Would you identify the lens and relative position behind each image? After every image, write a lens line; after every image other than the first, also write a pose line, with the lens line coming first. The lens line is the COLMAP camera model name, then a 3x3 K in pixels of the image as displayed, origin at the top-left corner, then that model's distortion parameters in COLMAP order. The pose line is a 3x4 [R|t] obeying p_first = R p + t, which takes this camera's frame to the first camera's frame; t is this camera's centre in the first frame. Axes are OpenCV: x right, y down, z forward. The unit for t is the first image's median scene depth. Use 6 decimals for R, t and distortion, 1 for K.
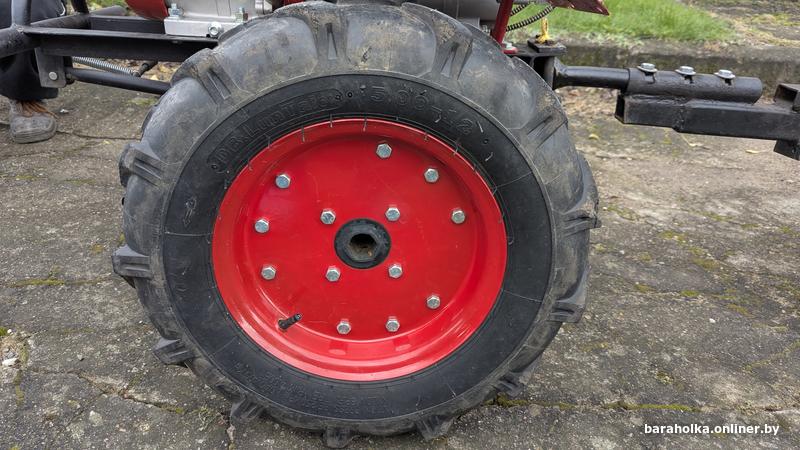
lens RADIAL K [[575.8, 0, 400.0], [0, 575.8, 225.0], [0, 0, 1]] dist [0.074999, -0.074901]
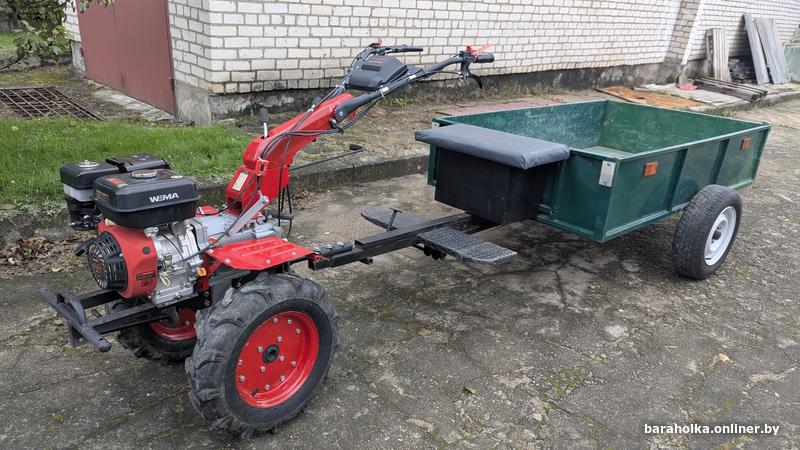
lens RADIAL K [[578.2, 0, 397.6], [0, 578.2, 230.5], [0, 0, 1]] dist [0.071446, -0.076440]
pose [[0.706555, -0.260369, 0.658019, -1.154929], [0.290845, 0.954533, 0.065398, -0.470967], [-0.645128, 0.145174, 0.750156, -1.370368]]
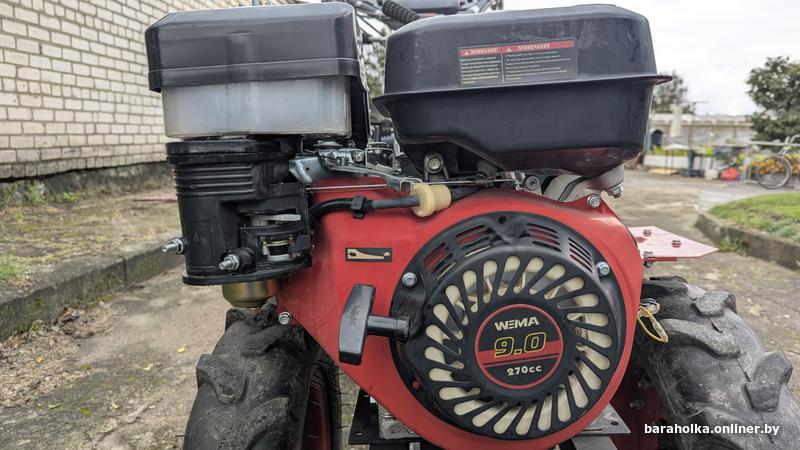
lens RADIAL K [[578.2, 0, 397.6], [0, 578.2, 230.5], [0, 0, 1]] dist [0.071446, -0.076440]
pose [[0.043889, -0.198797, 0.979057, -1.018759], [0.465385, 0.871245, 0.156043, -0.756028], [-0.884020, 0.448790, 0.130756, 1.007275]]
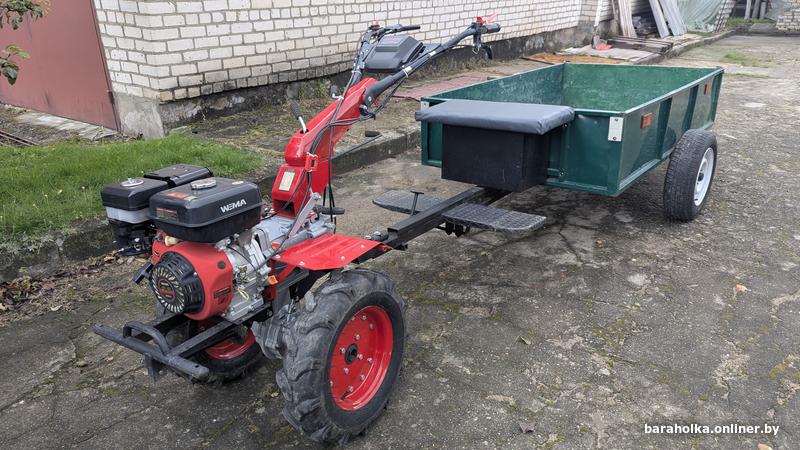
lens RADIAL K [[575.8, 0, 400.0], [0, 575.8, 225.0], [0, 0, 1]] dist [0.074999, -0.074901]
pose [[0.572535, -0.360196, 0.736521, -1.476012], [0.412344, 0.902950, 0.121052, -0.642056], [-0.708644, 0.234394, 0.665495, -0.931492]]
